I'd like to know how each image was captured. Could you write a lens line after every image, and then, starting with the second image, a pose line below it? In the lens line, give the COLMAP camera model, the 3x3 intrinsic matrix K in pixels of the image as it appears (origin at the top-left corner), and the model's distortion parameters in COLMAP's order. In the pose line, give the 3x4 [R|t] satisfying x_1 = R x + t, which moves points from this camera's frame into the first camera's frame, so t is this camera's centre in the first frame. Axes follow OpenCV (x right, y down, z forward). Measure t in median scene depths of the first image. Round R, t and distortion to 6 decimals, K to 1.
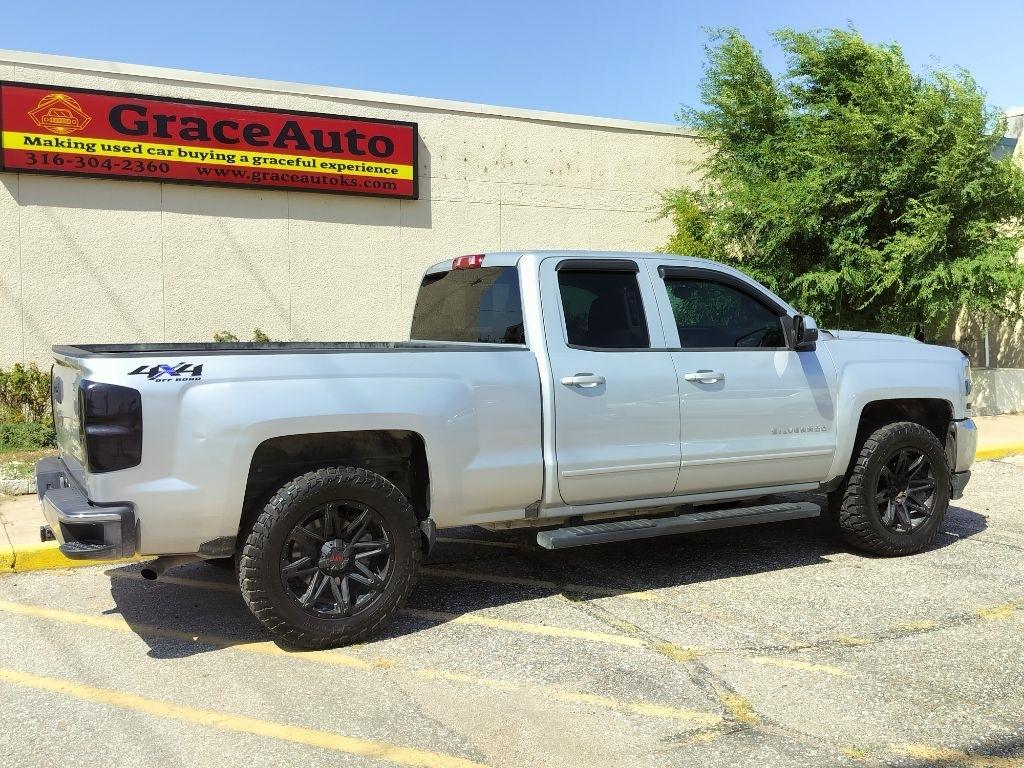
lens RADIAL K [[1038.7, 0, 514.4], [0, 1038.7, 382.4], [0, 0, 1]] dist [0.086834, -0.160529]
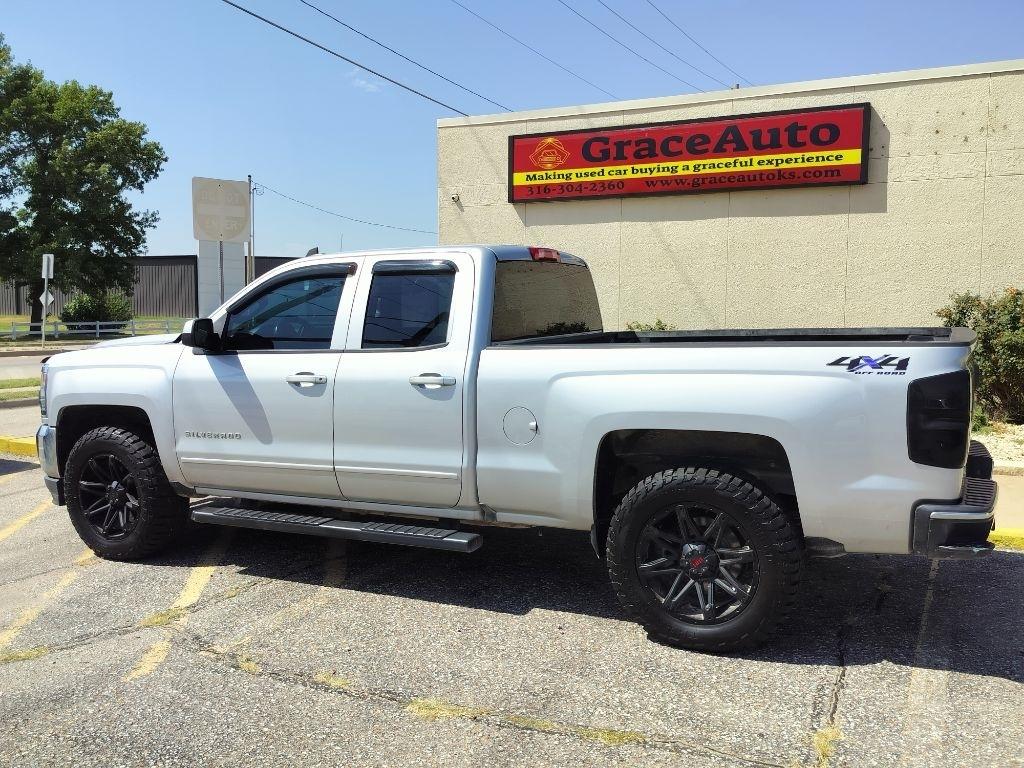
lens RADIAL K [[897.1, 0, 510.9], [0, 897.1, 386.6], [0, 0, 1]] dist [0.100730, -0.173548]
pose [[0.570314, 0.075547, -0.817945, 0.464465], [-0.054314, 0.997051, 0.054219, -0.023496], [0.819629, 0.013504, 0.572736, 0.308167]]
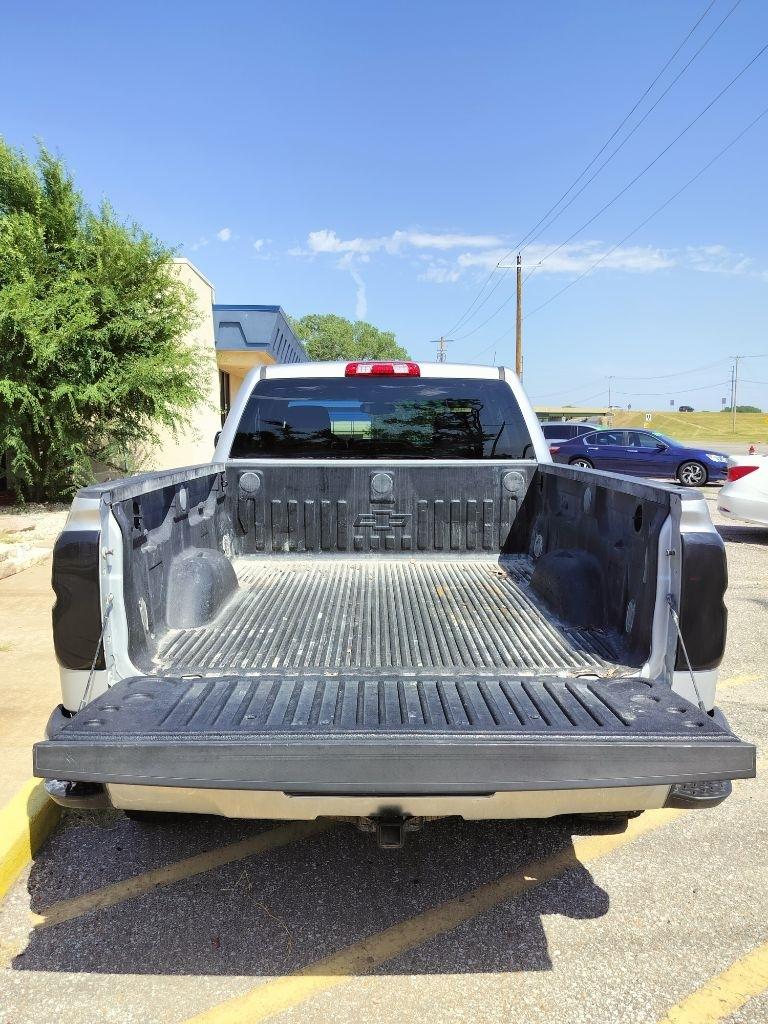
lens RADIAL K [[867.0, 0, 363.0], [0, 867.0, 494.4], [0, 0, 1]] dist [0.062111, -0.082237]
pose [[0.450537, -0.088556, 0.888355, -0.383348], [0.049729, 0.996013, 0.074067, -0.034553], [-0.891372, 0.010808, 0.453144, 0.360733]]
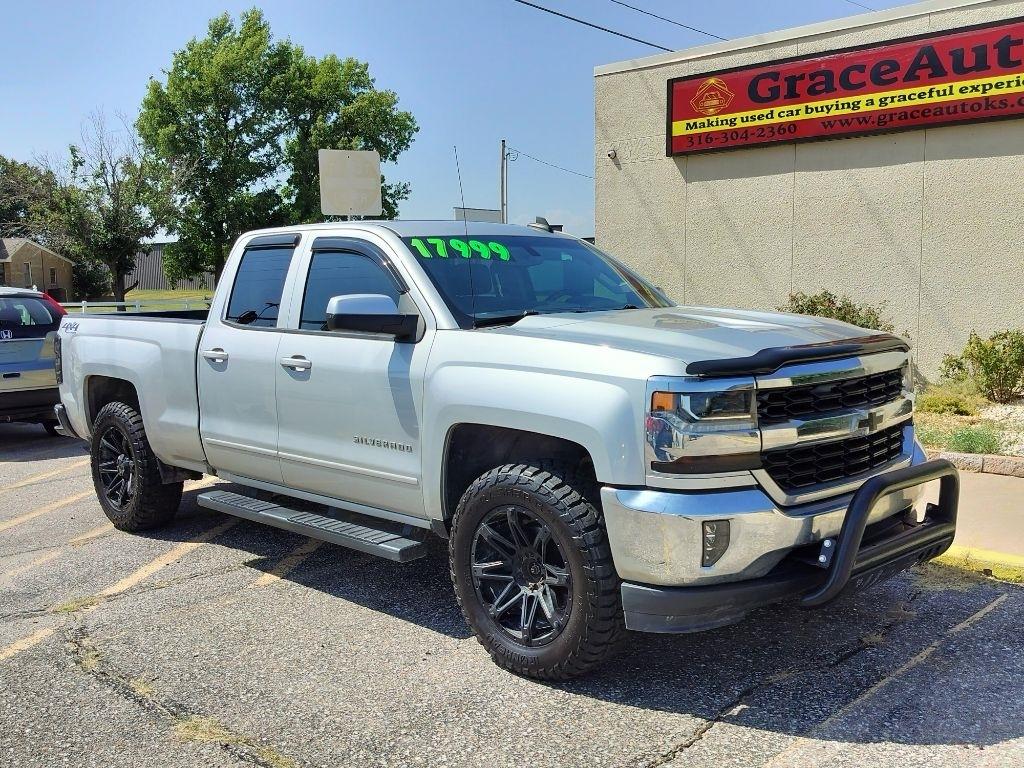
lens RADIAL K [[981.7, 0, 509.9], [0, 981.7, 386.6], [0, 0, 1]] dist [0.083049, -0.134096]
pose [[0.301933, 0.102642, -0.947787, 0.517167], [-0.043255, 0.994638, 0.093936, -0.035973], [0.952347, 0.012634, 0.304754, 0.458069]]
